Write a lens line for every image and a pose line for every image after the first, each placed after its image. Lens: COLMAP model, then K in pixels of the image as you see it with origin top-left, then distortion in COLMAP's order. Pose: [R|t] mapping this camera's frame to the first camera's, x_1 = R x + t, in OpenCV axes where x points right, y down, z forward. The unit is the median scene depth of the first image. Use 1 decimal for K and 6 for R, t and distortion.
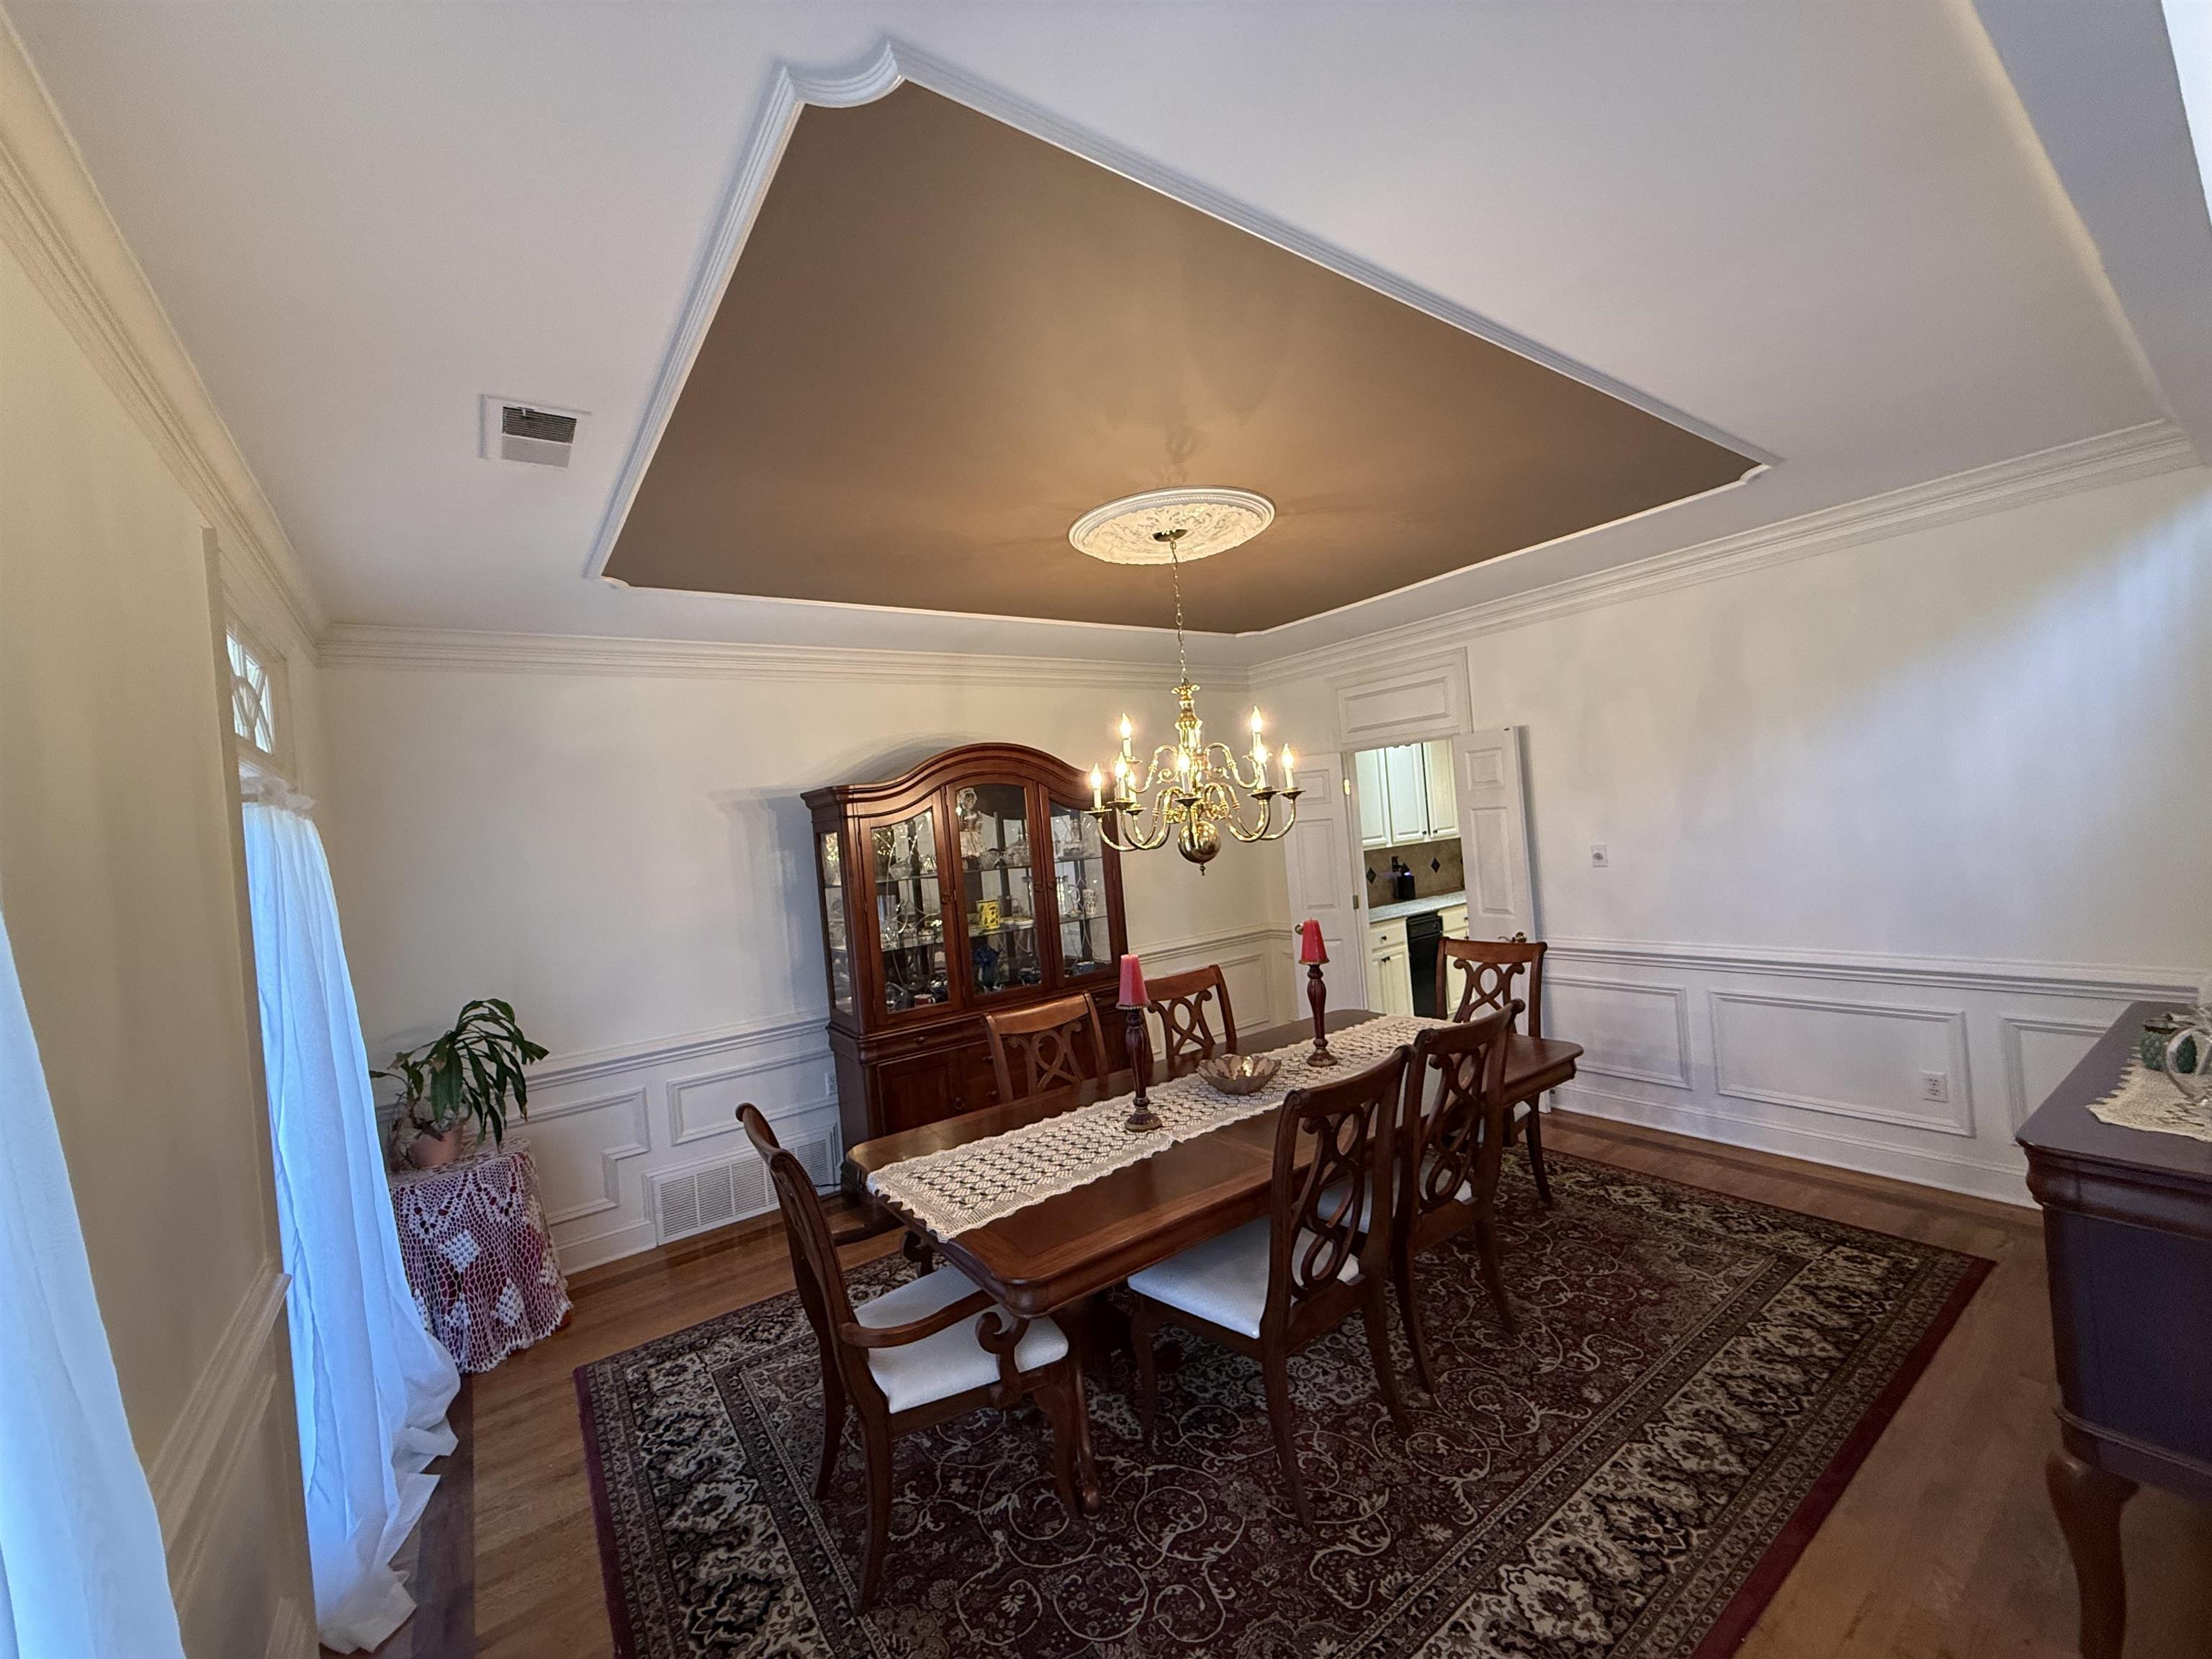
lens RADIAL K [[880.7, 0, 1096.4], [0, 880.7, 823.8], [0, 0, 1]] dist [0.003170, -0.001039]
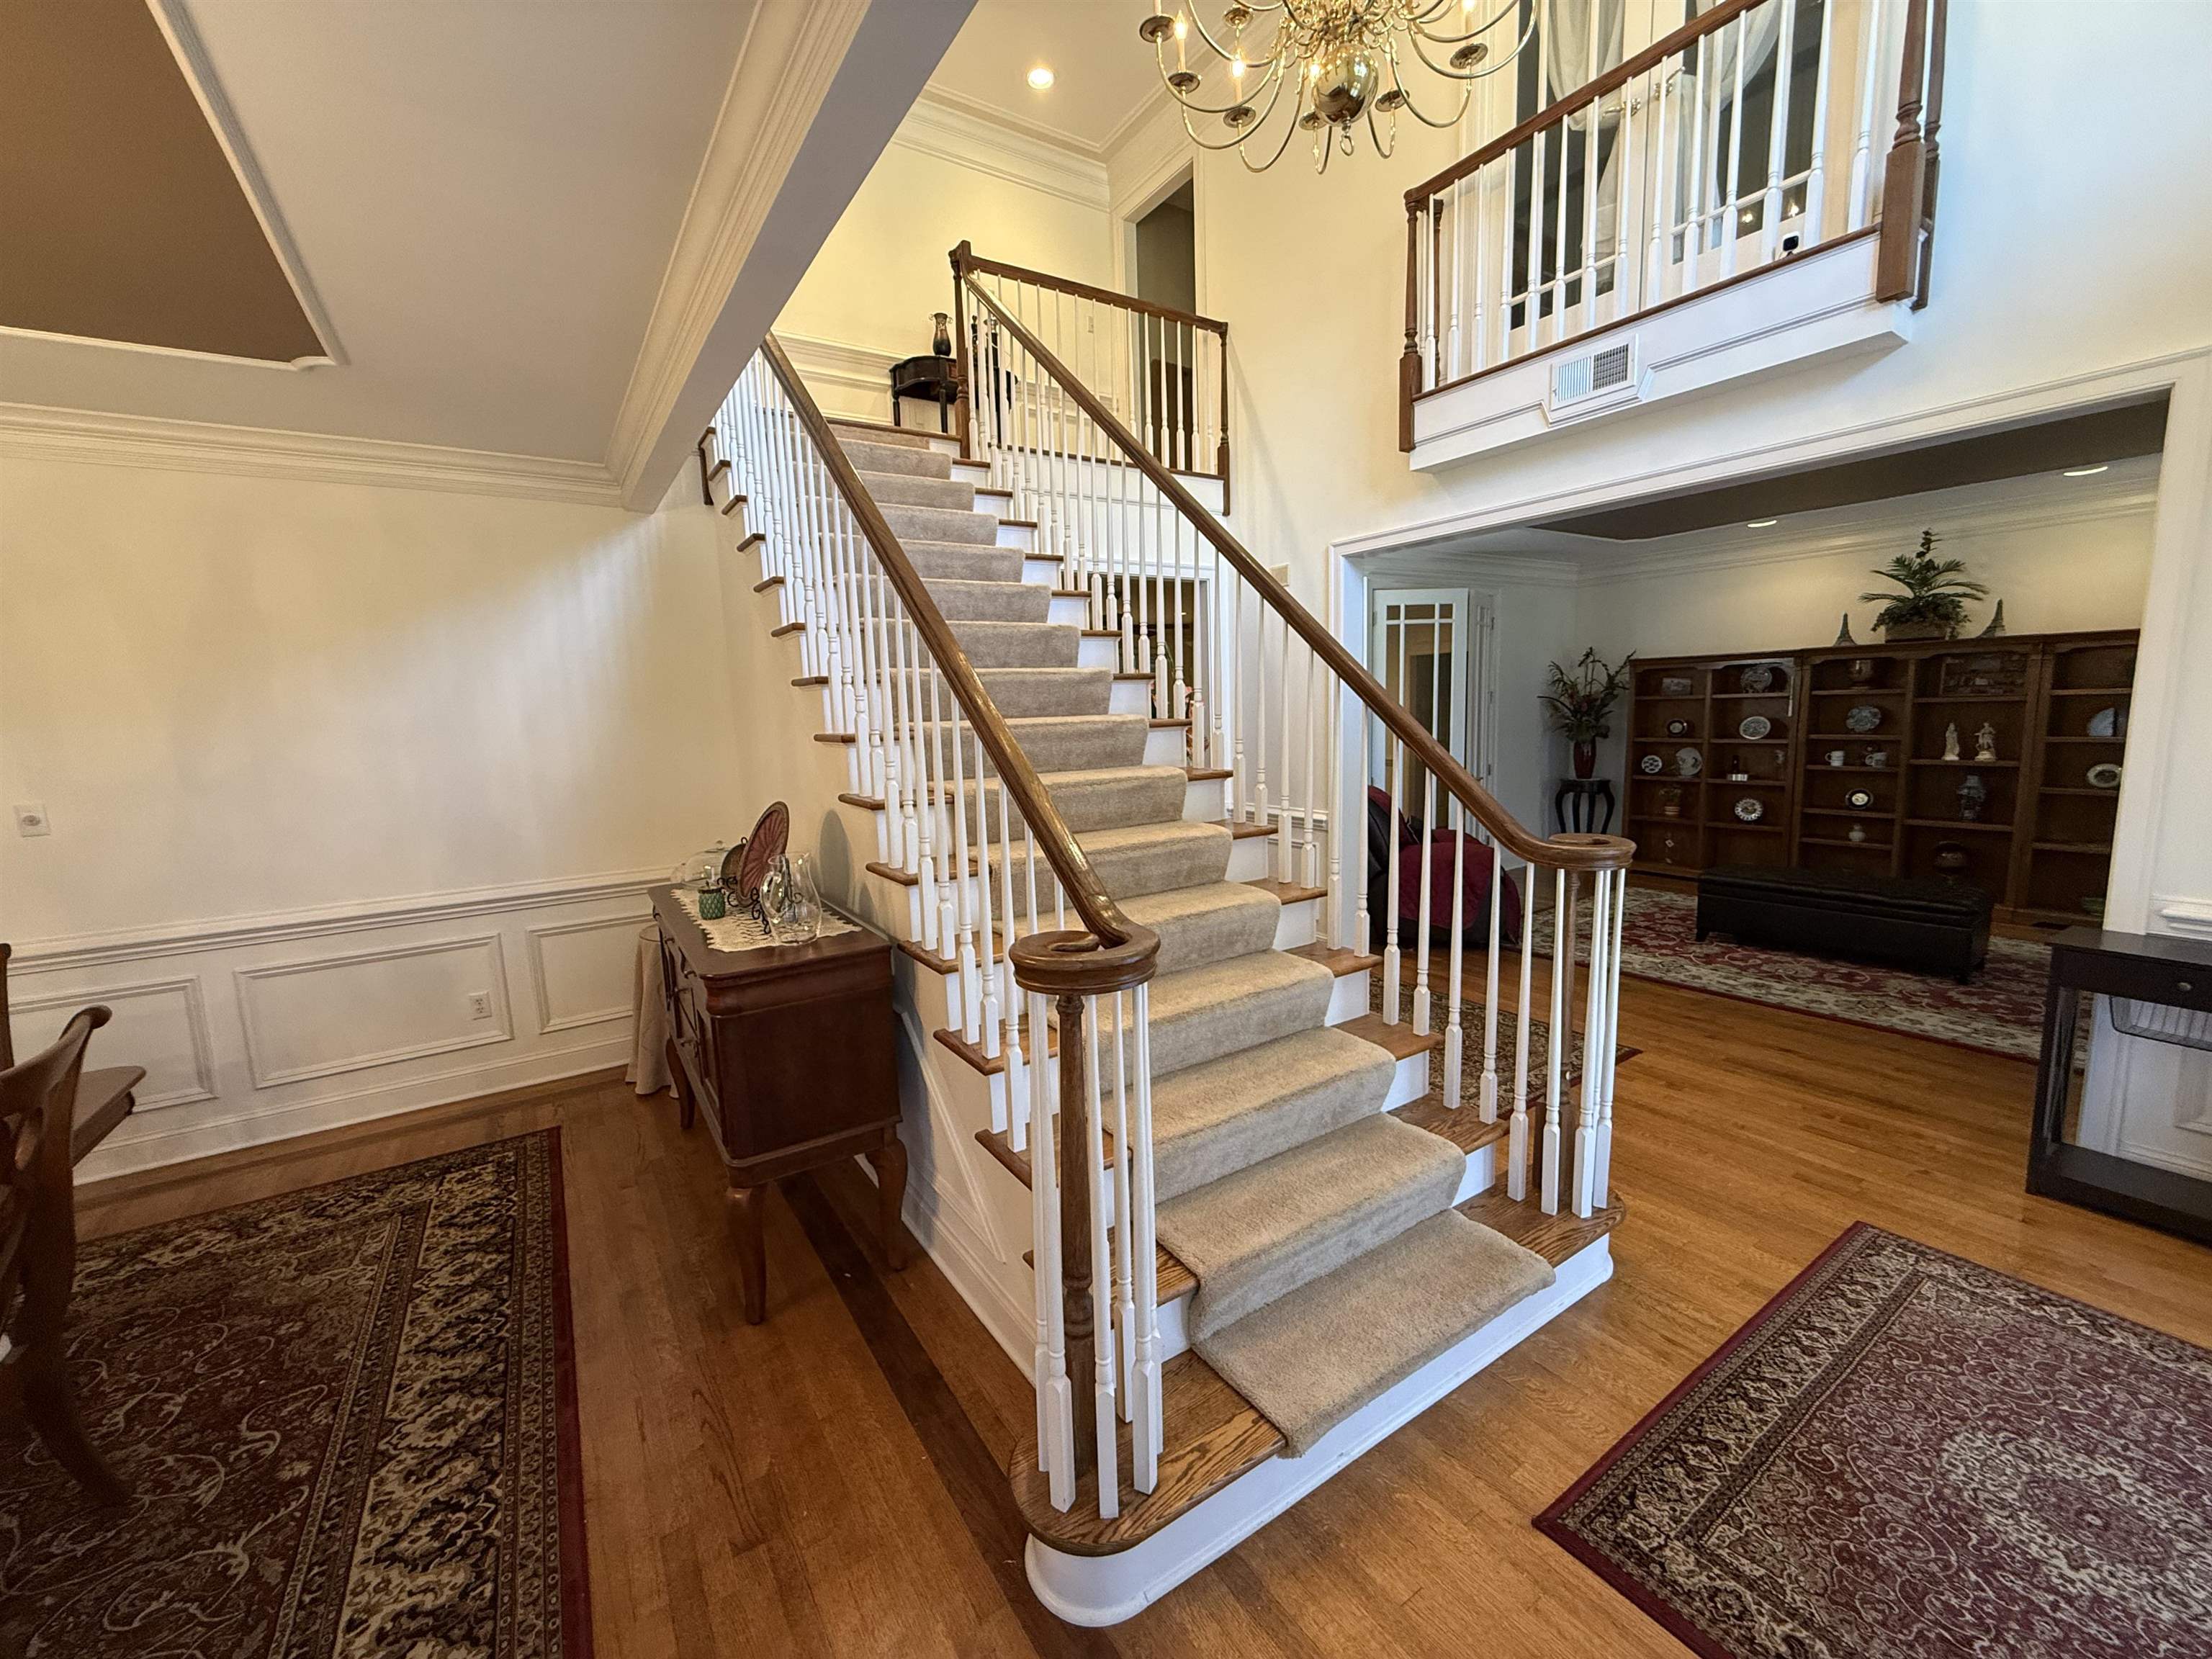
lens RADIAL K [[880.7, 0, 1099.7], [0, 880.7, 825.8], [0, 0, 1]] dist [0.003170, -0.001039]
pose [[0.044584, -0.049719, 0.997768, -0.149820], [0.030264, 0.998370, 0.048396, 0.056907], [-0.998547, 0.028039, 0.046016, 0.223077]]
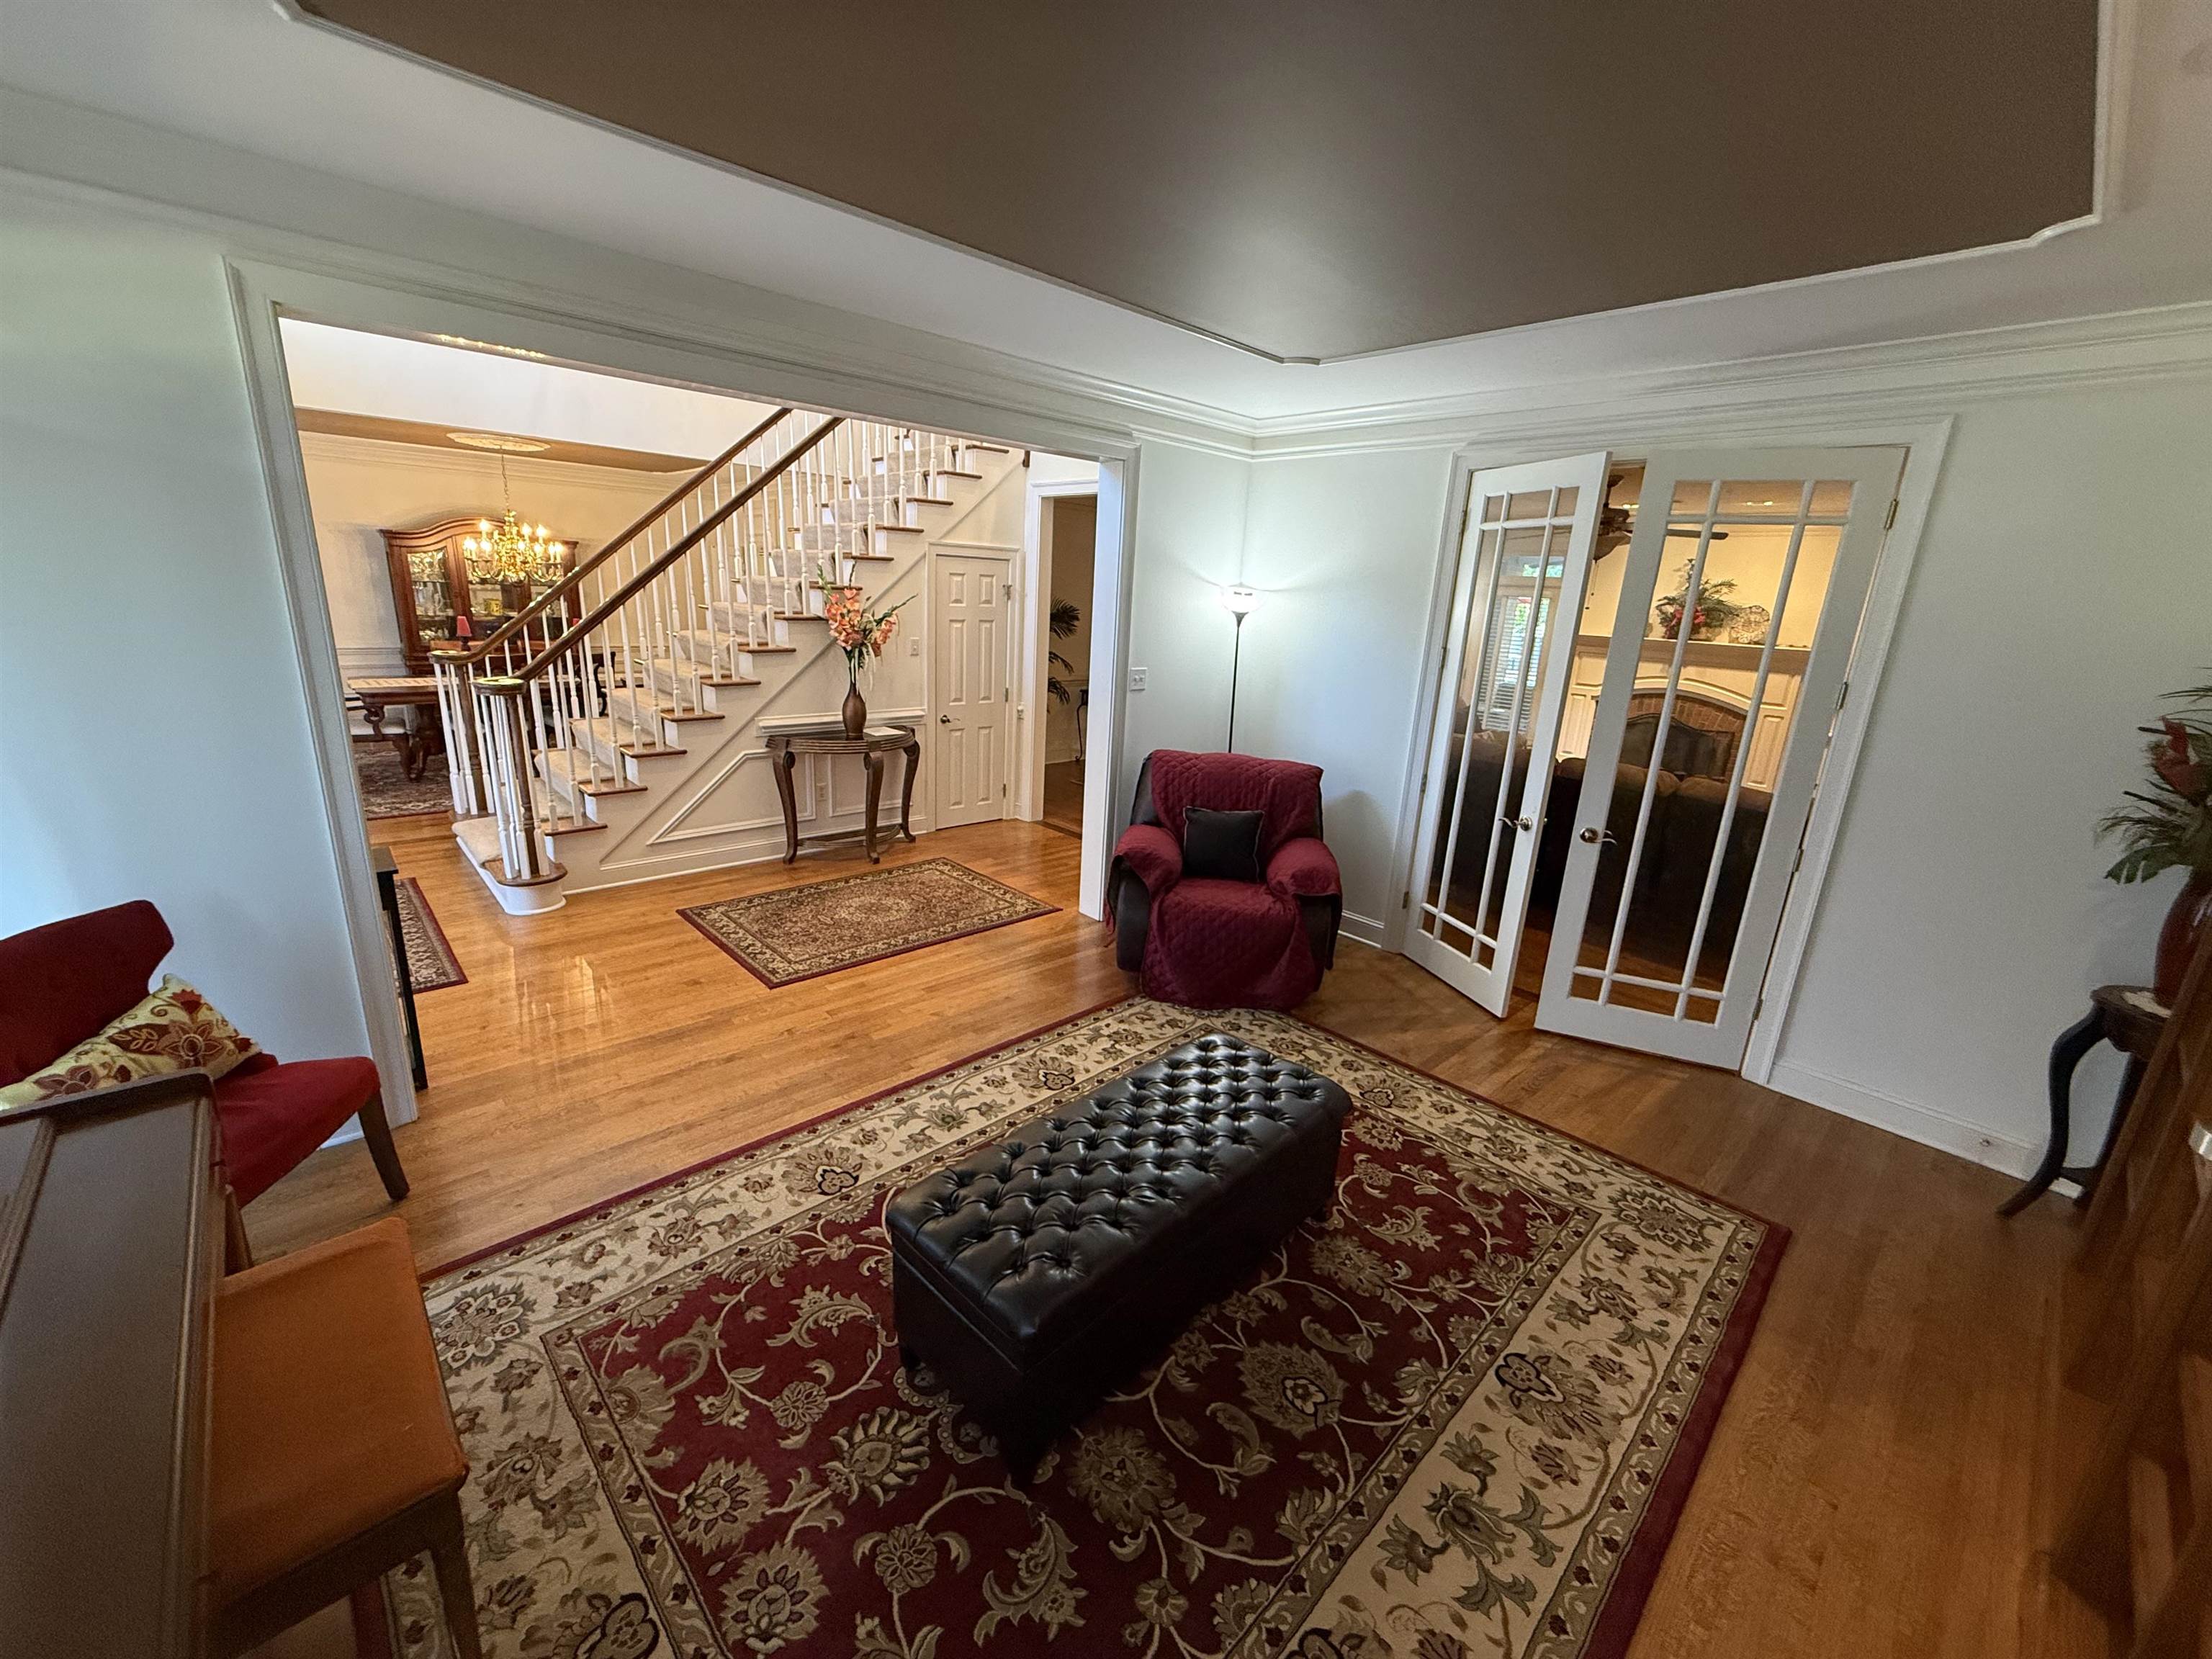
lens RADIAL K [[880.7, 0, 1093.4], [0, 880.7, 827.8], [0, 0, 1]] dist [0.003170, -0.001039]
pose [[0.983599, 0.097948, 0.151460, 1.695706], [-0.134448, 0.957907, 0.253650, -0.188628], [-0.120240, -0.269854, 0.955365, -2.106341]]
